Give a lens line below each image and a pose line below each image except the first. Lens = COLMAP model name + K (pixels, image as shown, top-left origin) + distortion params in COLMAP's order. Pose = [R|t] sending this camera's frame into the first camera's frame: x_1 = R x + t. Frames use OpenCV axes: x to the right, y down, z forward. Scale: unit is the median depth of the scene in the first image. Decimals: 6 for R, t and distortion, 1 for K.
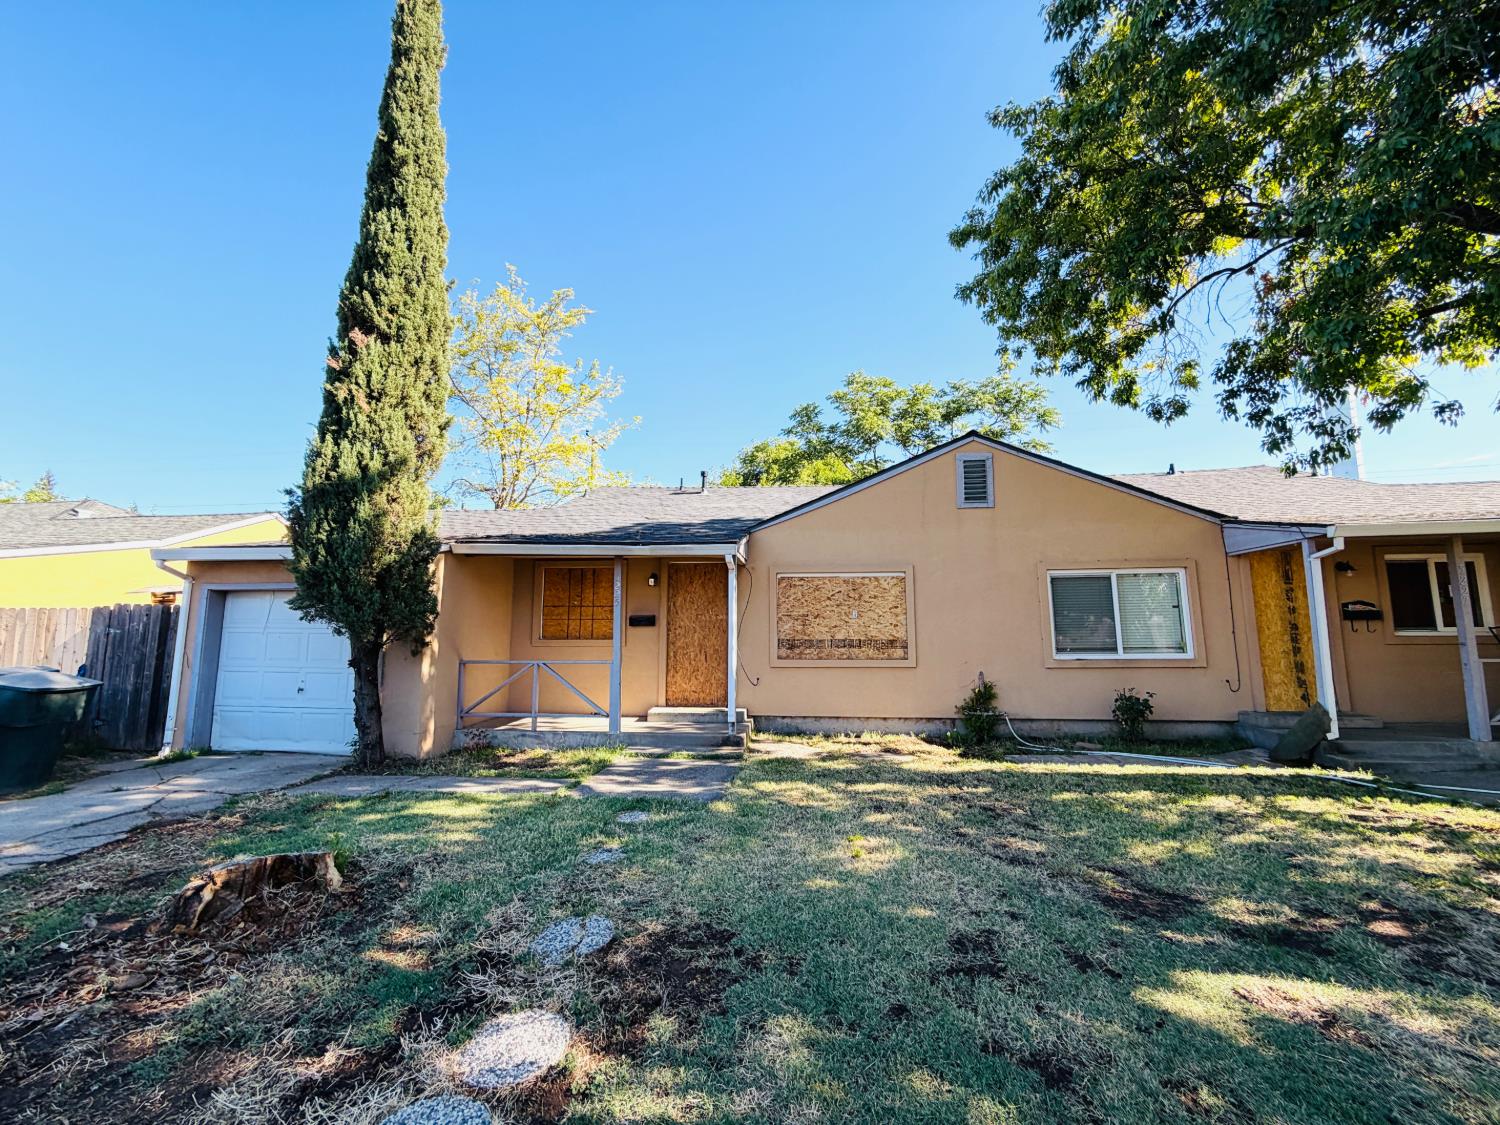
lens RADIAL K [[599.3, 0, 748.9], [0, 599.3, 562.2], [0, 0, 1]] dist [0.003451, -0.000591]
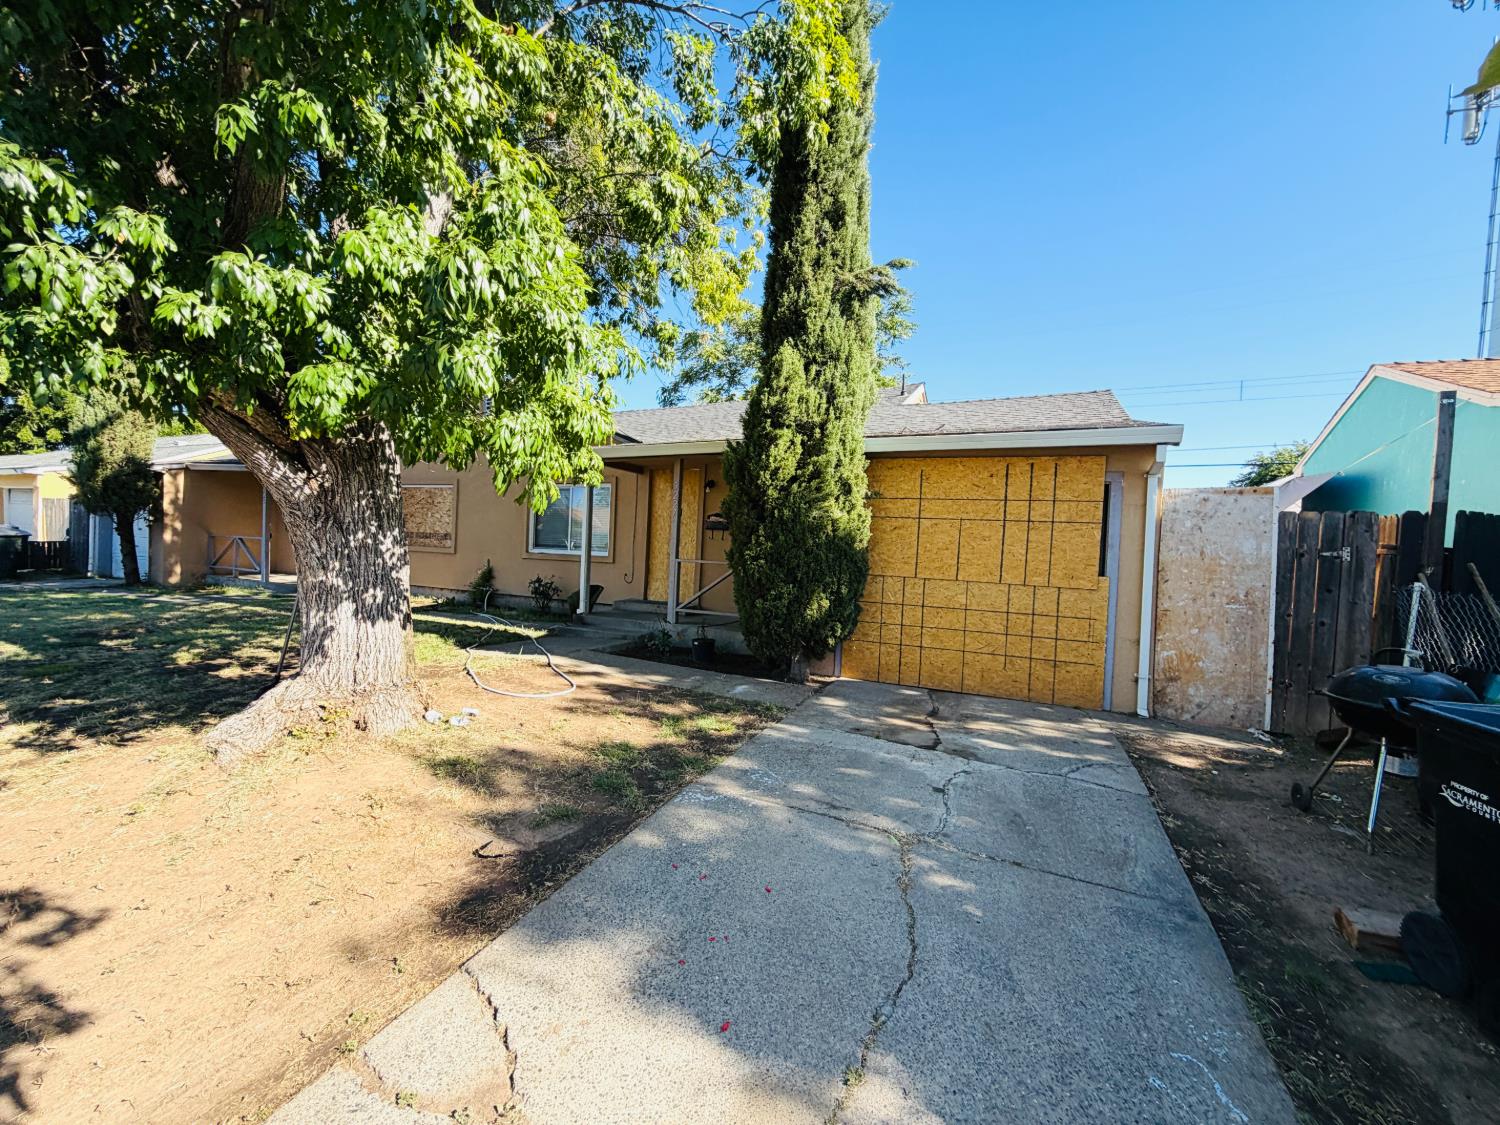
lens RADIAL K [[599.3, 0, 753.4], [0, 599.3, 563.9], [0, 0, 1]] dist [0.003451, -0.000591]
pose [[0.947754, 0.053547, -0.314477, 1.493303], [-0.009792, 0.990230, 0.139100, -0.001443], [0.318853, -0.128753, 0.939018, -0.093059]]
